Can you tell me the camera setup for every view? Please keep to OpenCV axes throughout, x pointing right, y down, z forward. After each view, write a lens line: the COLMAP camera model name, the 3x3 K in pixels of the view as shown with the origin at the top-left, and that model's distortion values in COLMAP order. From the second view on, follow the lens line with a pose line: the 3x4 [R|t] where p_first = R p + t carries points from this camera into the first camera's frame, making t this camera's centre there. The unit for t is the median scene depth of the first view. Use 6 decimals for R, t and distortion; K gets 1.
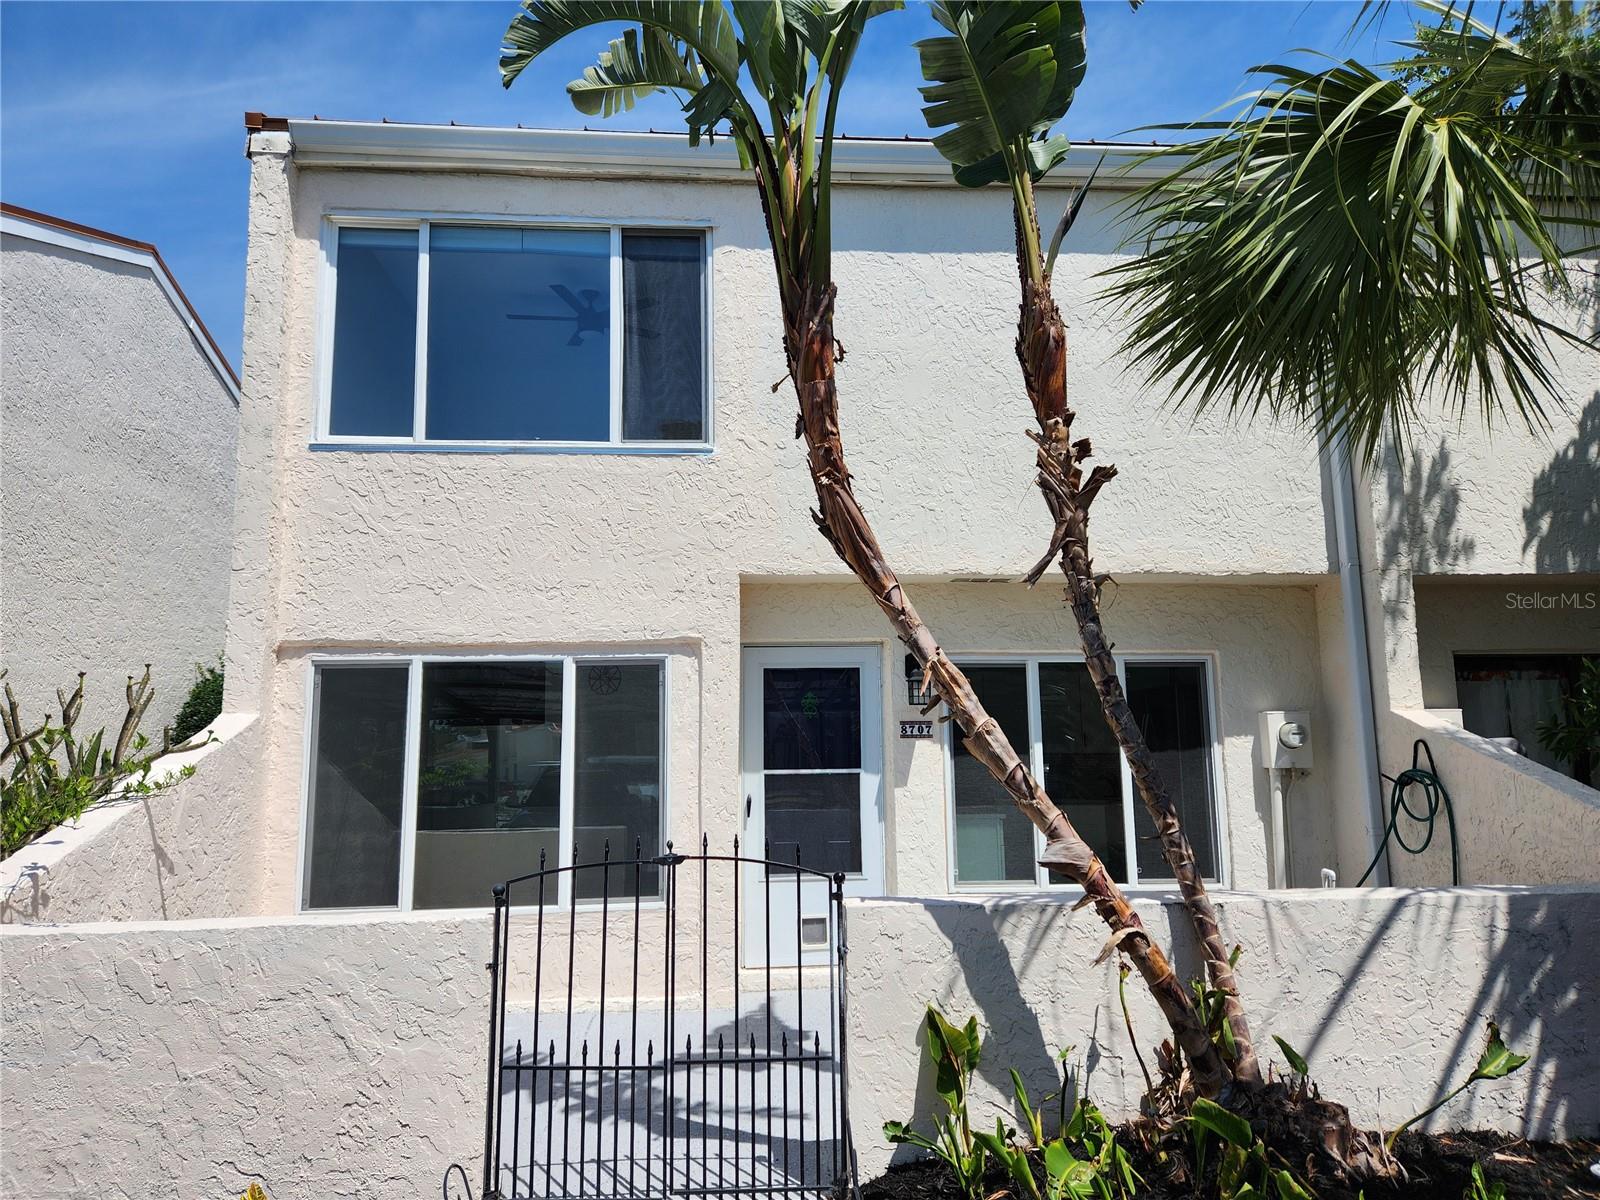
lens RADIAL K [[1054.1, 0, 797.1], [0, 1054.1, 592.8], [0, 0, 1]] dist [0.043856, -0.026048]
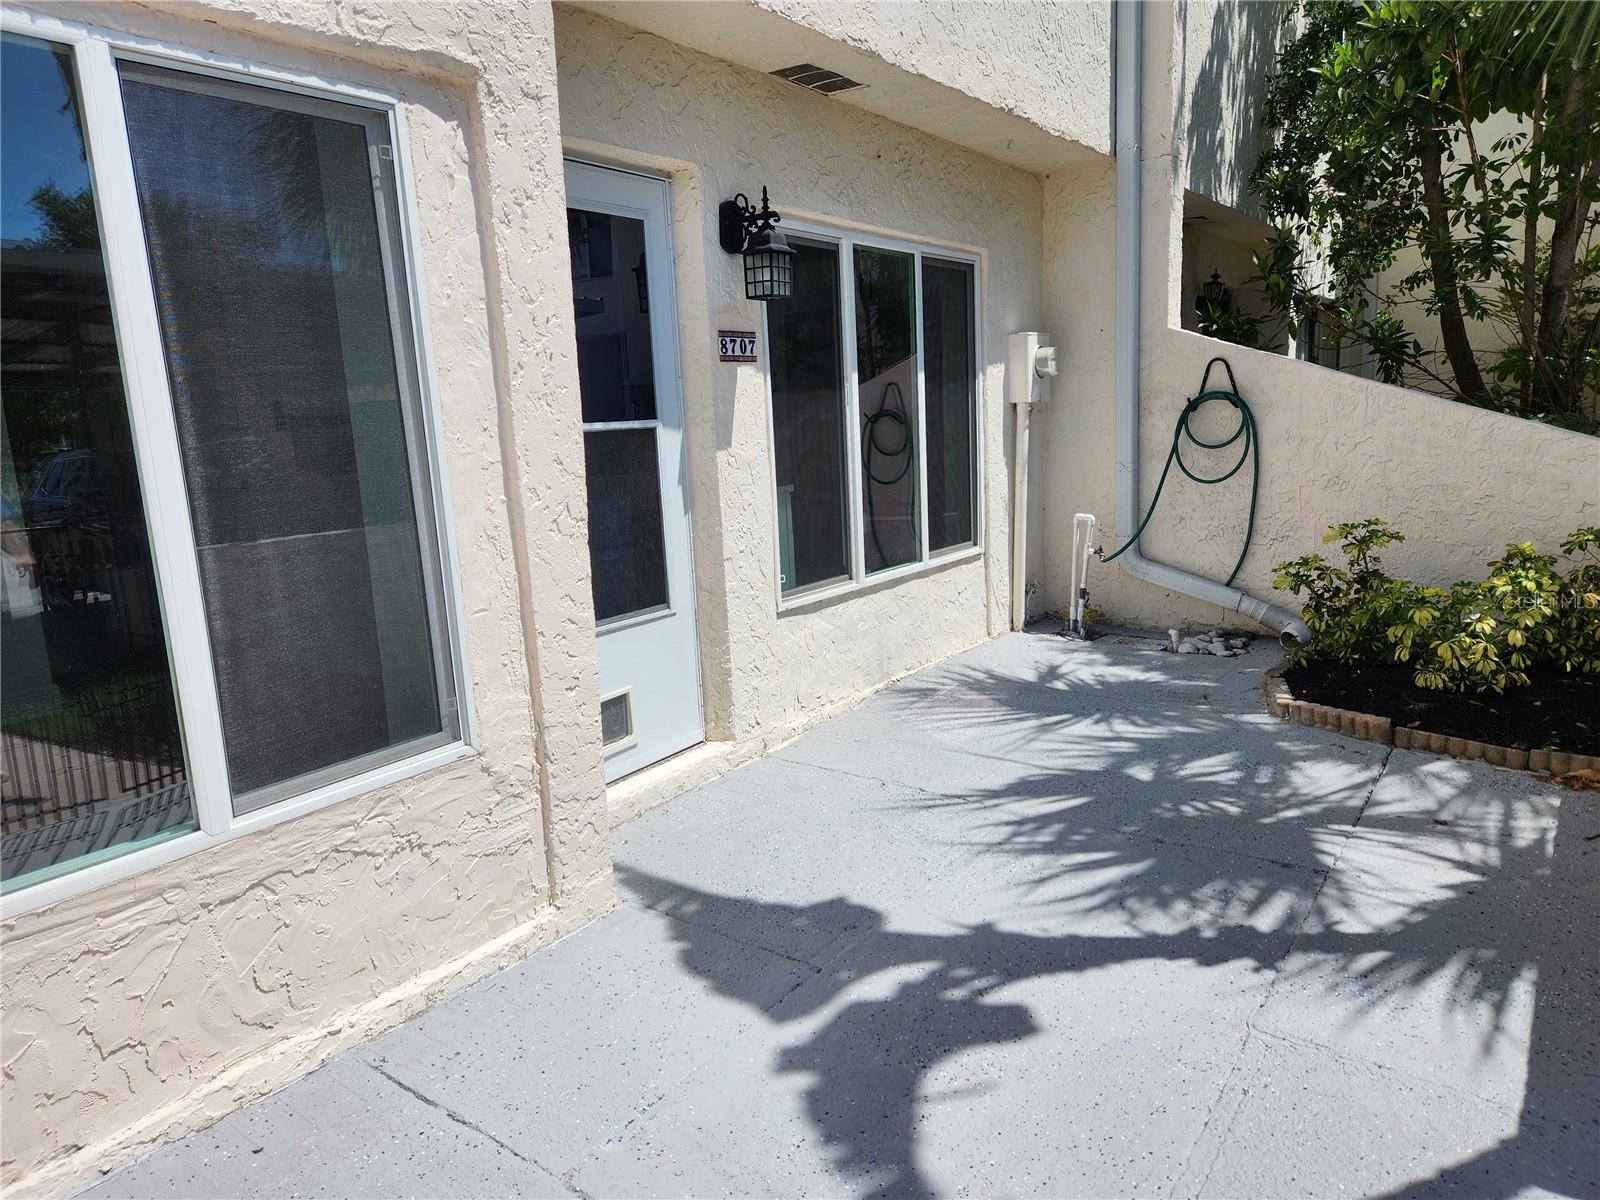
lens RADIAL K [[1054.1, 0, 801.7], [0, 1054.1, 603.9], [0, 0, 1]] dist [0.043856, -0.026048]
pose [[0.656937, -0.158240, 0.737153, -0.354485], [-0.069250, 0.960929, 0.267991, 0.126524], [-0.750759, -0.227101, 0.620312, 0.693118]]
